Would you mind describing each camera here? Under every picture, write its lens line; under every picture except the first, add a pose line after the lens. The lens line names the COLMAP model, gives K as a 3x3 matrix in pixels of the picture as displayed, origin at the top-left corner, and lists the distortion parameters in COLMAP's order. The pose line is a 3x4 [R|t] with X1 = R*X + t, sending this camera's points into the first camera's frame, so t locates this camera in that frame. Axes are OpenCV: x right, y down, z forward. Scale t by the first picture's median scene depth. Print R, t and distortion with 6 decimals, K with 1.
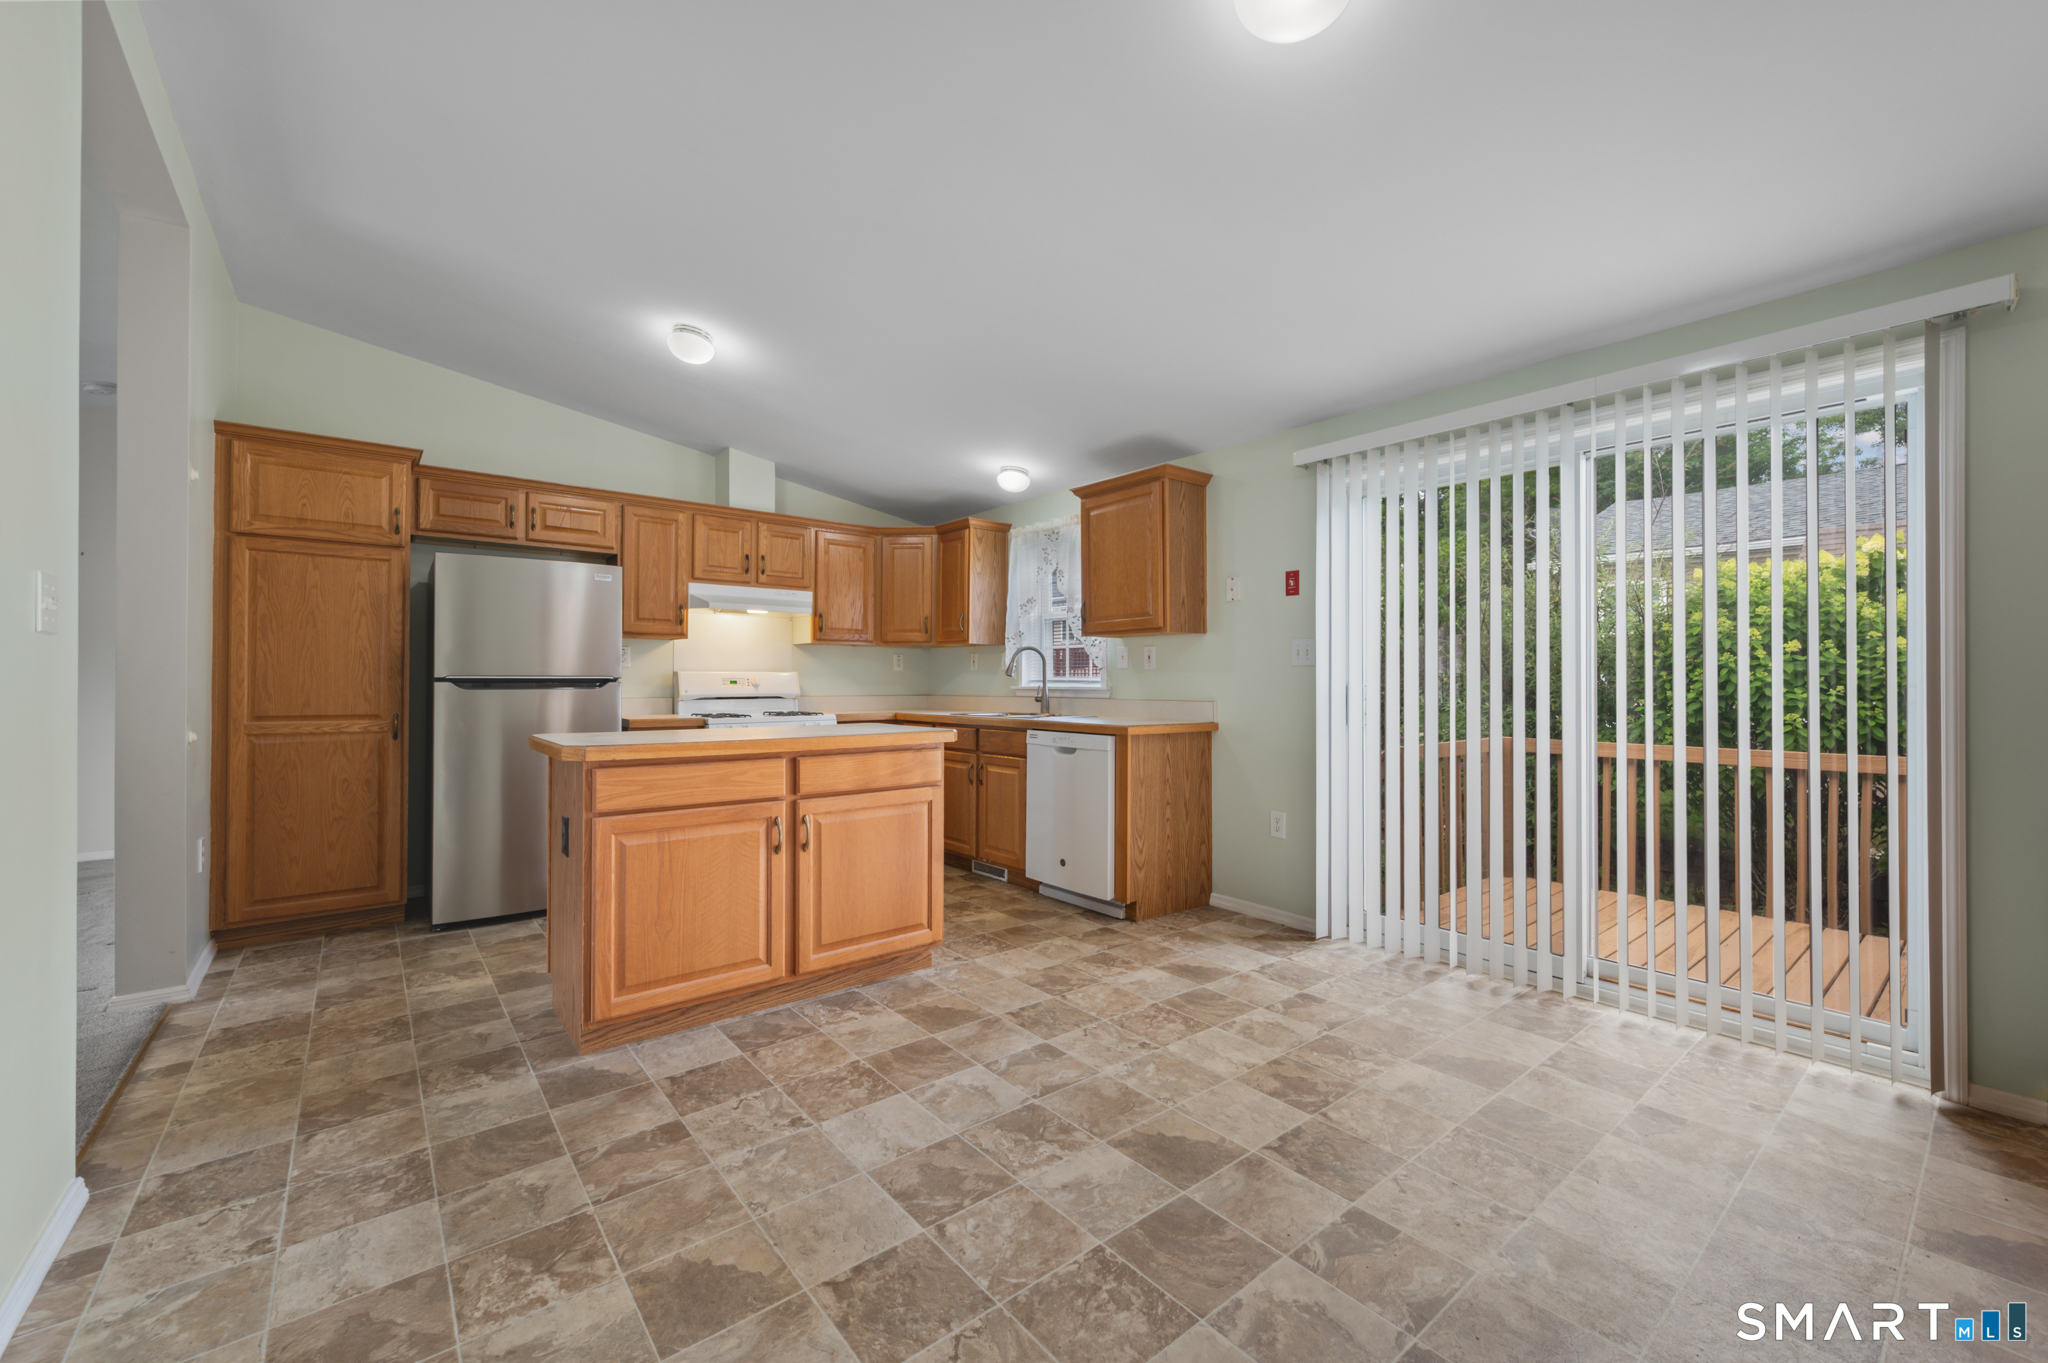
lens RADIAL K [[835.7, 0, 1015.3], [0, 835.7, 658.9], [0, 0, 1]] dist [0.028110, -0.000191]
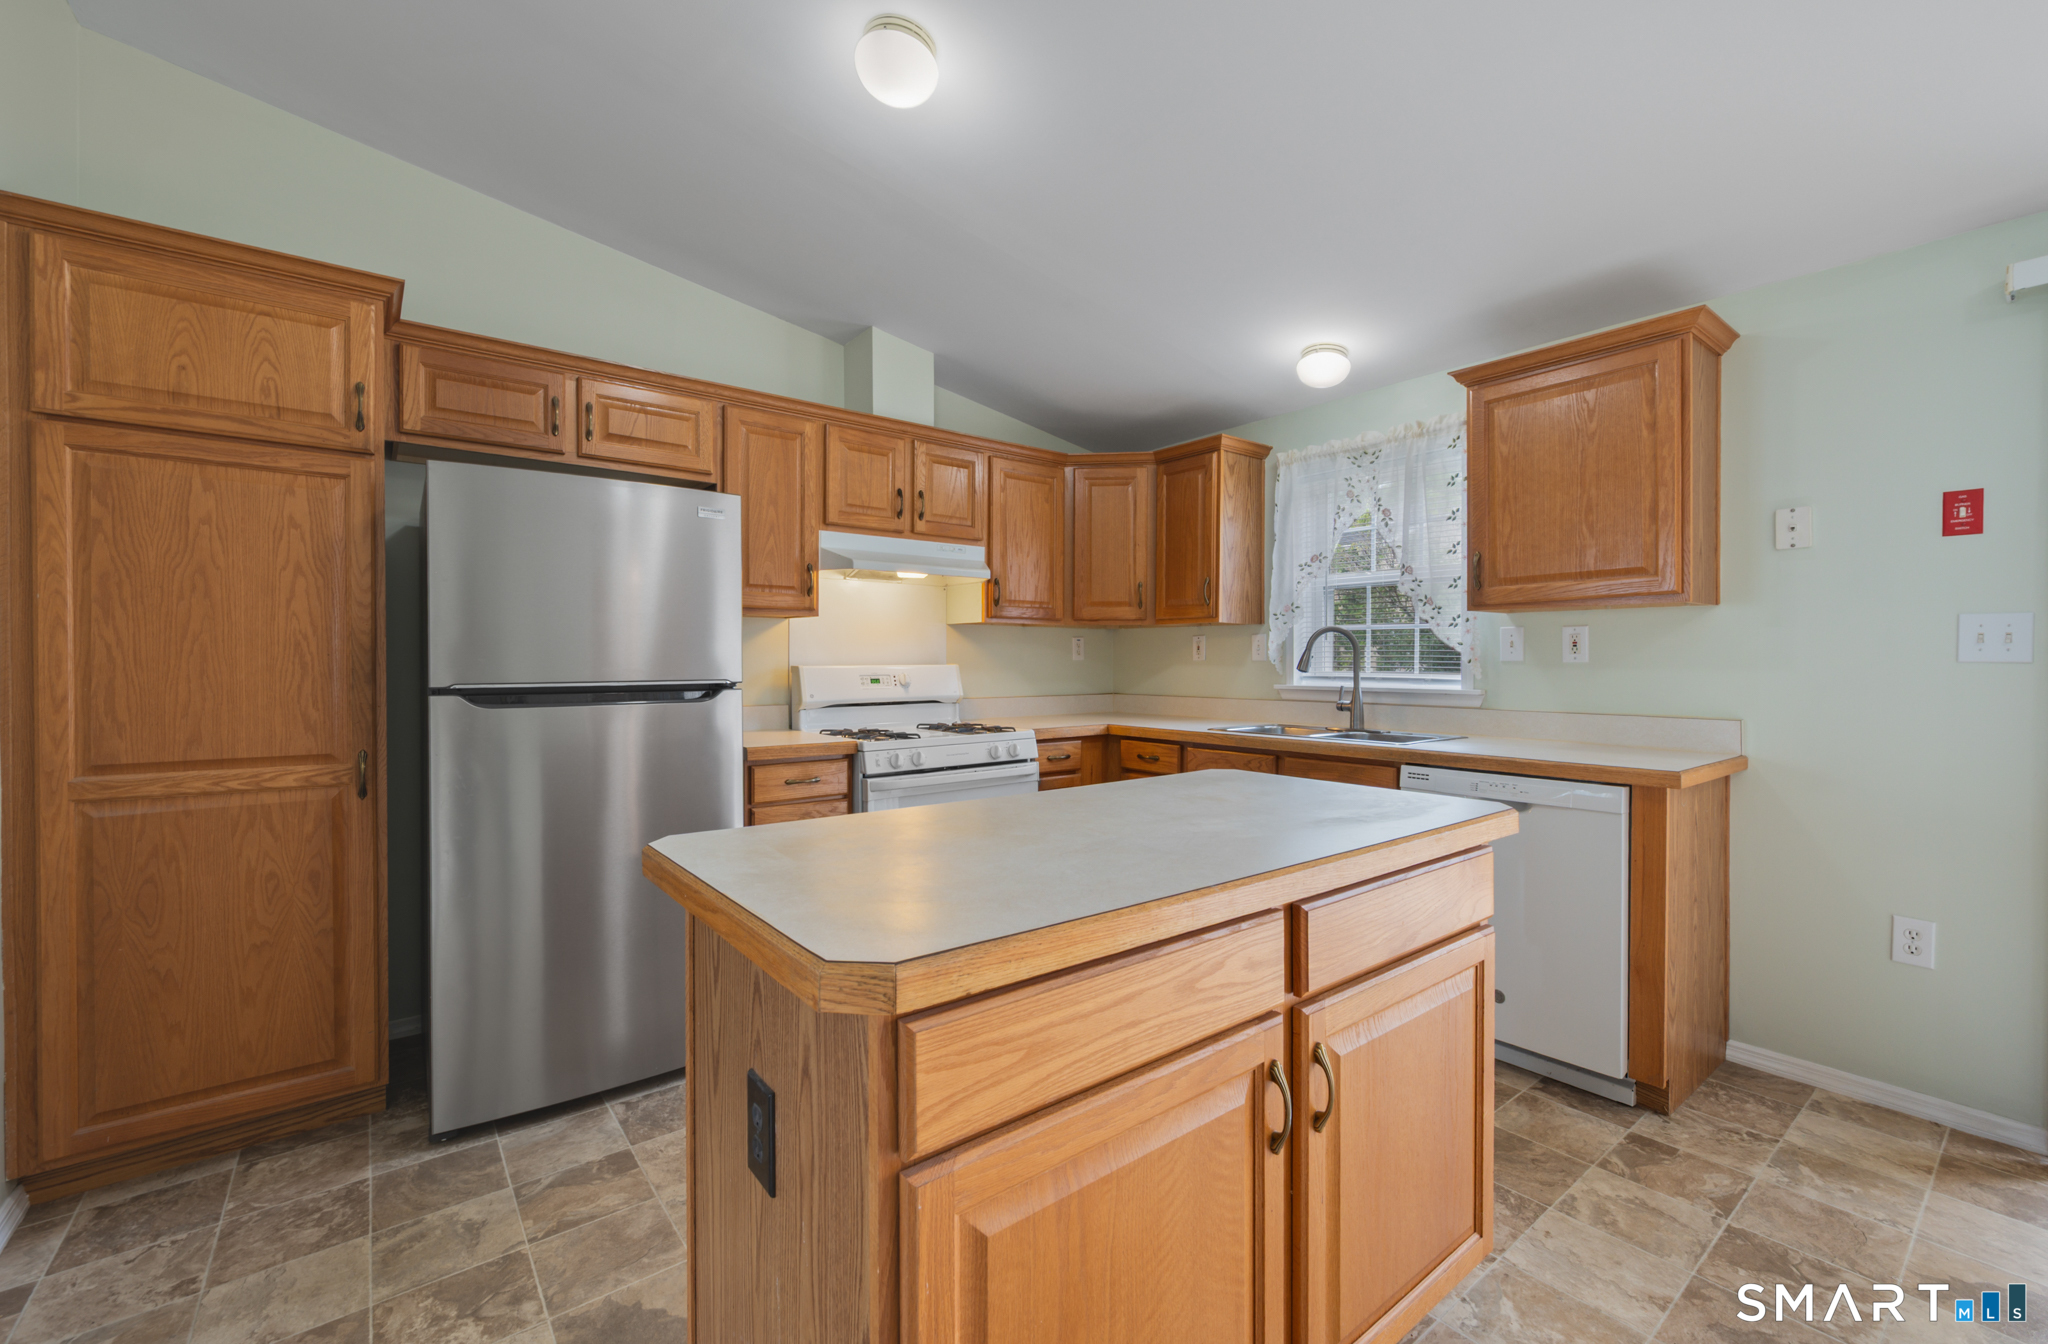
lens RADIAL K [[857.6, 0, 1036.6], [0, 857.6, 651.1], [0, 0, 1]] dist [0.015969, 0.000366]
pose [[0.999993, -0.002775, 0.002548, -0.281925], [0.002731, 0.999850, 0.017086, -0.010239], [-0.002595, -0.017079, 0.999851, 0.421173]]
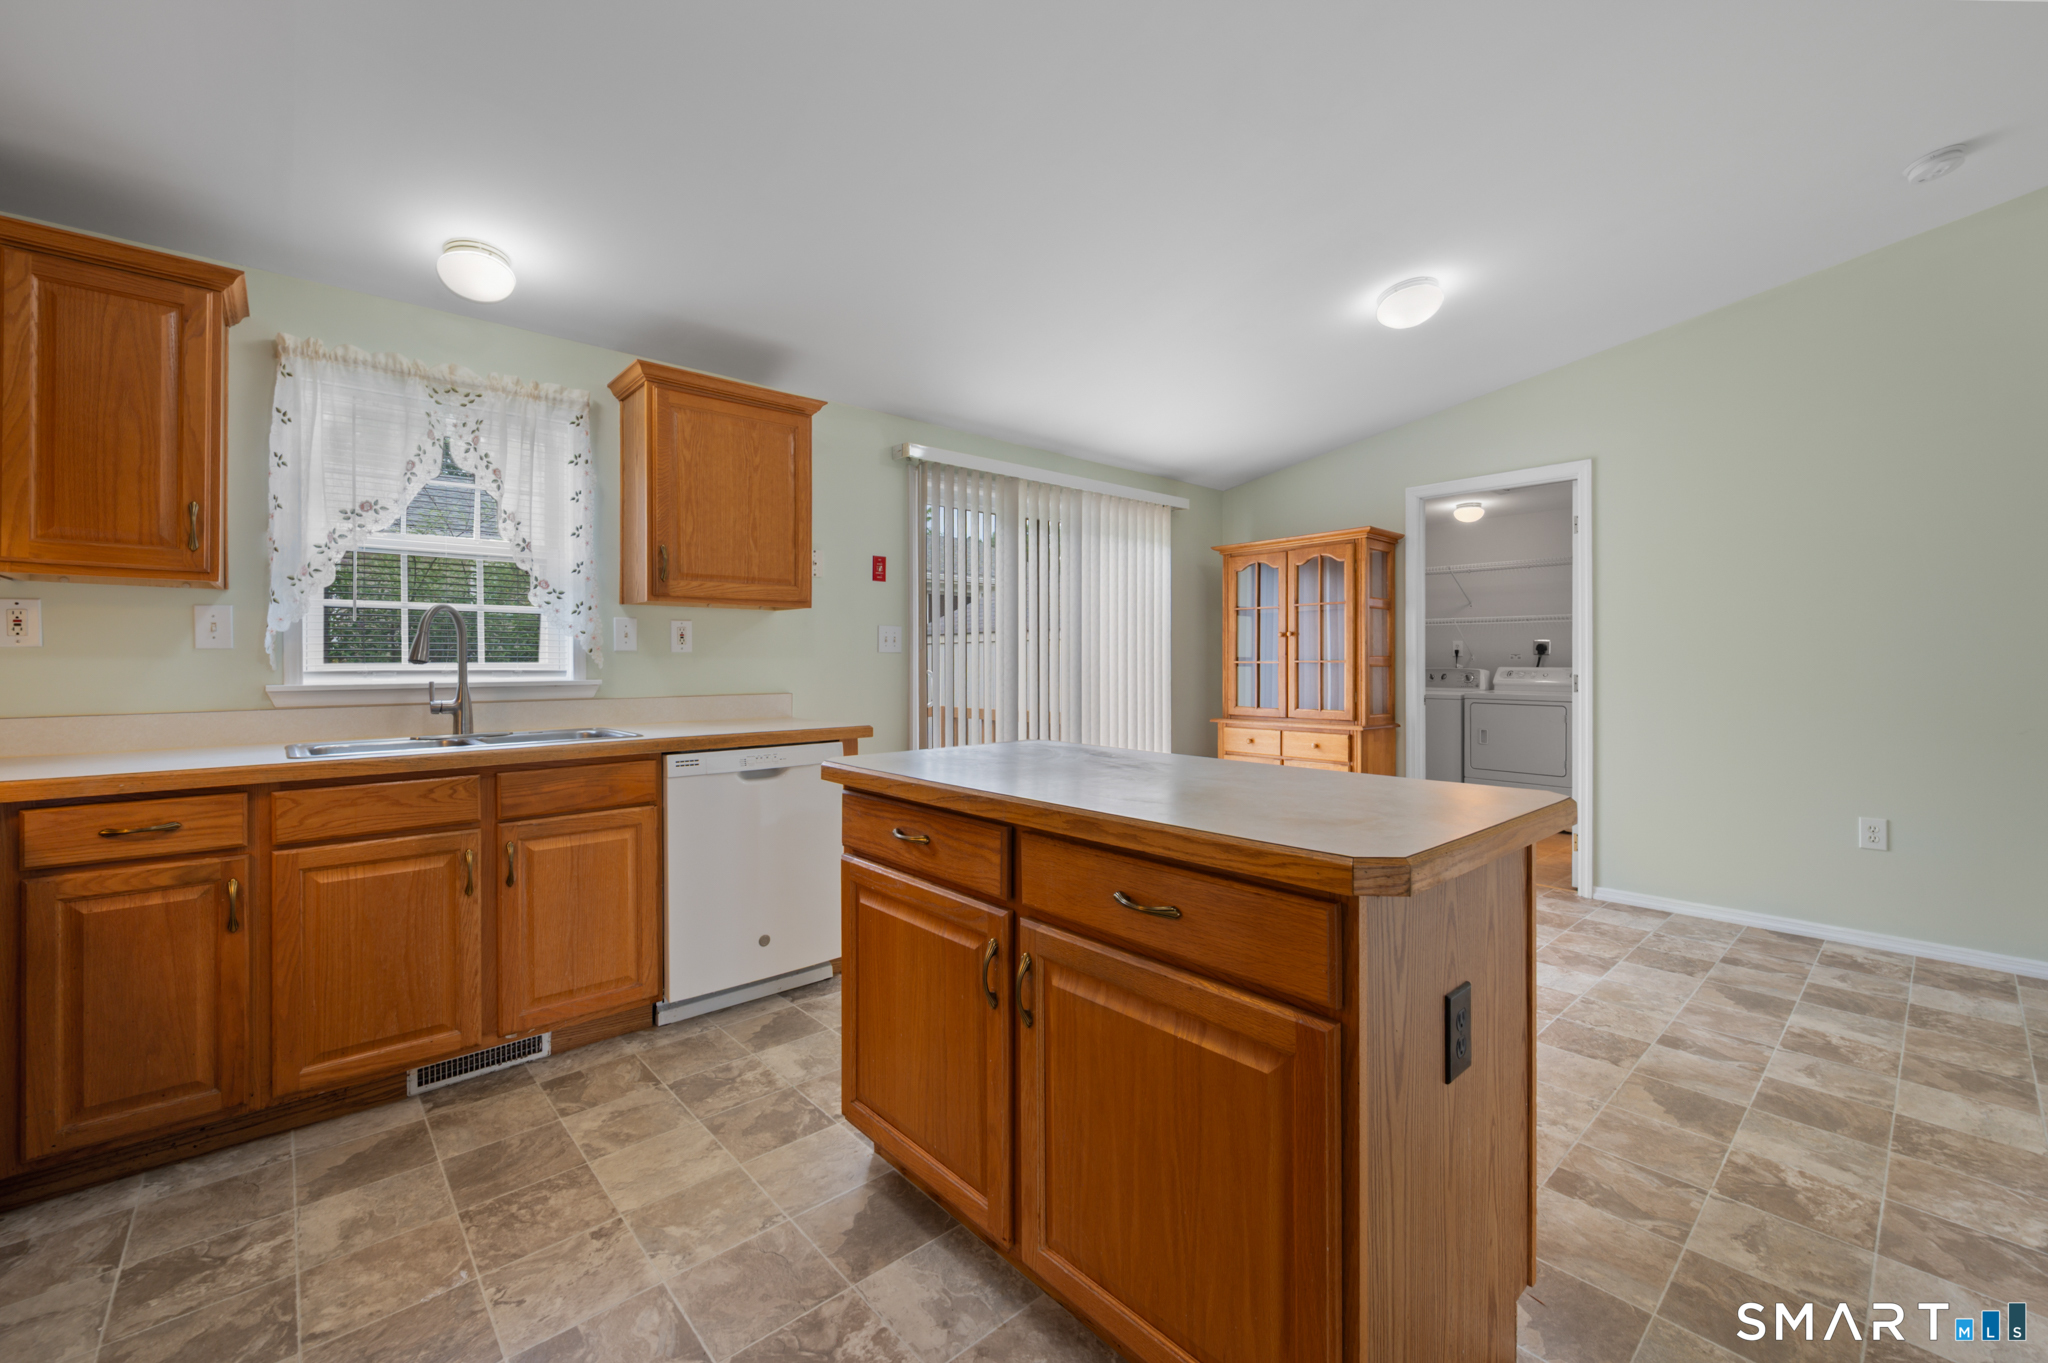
lens RADIAL K [[813.6, 0, 1026.7], [0, 813.6, 670.1], [0, 0, 1]] dist [-0.001869, -0.000460]
pose [[-0.056960, -0.022079, 0.998132, -0.643052], [-0.029431, 0.999358, 0.020426, 0.005103], [-0.997943, -0.028213, -0.057574, 0.873992]]
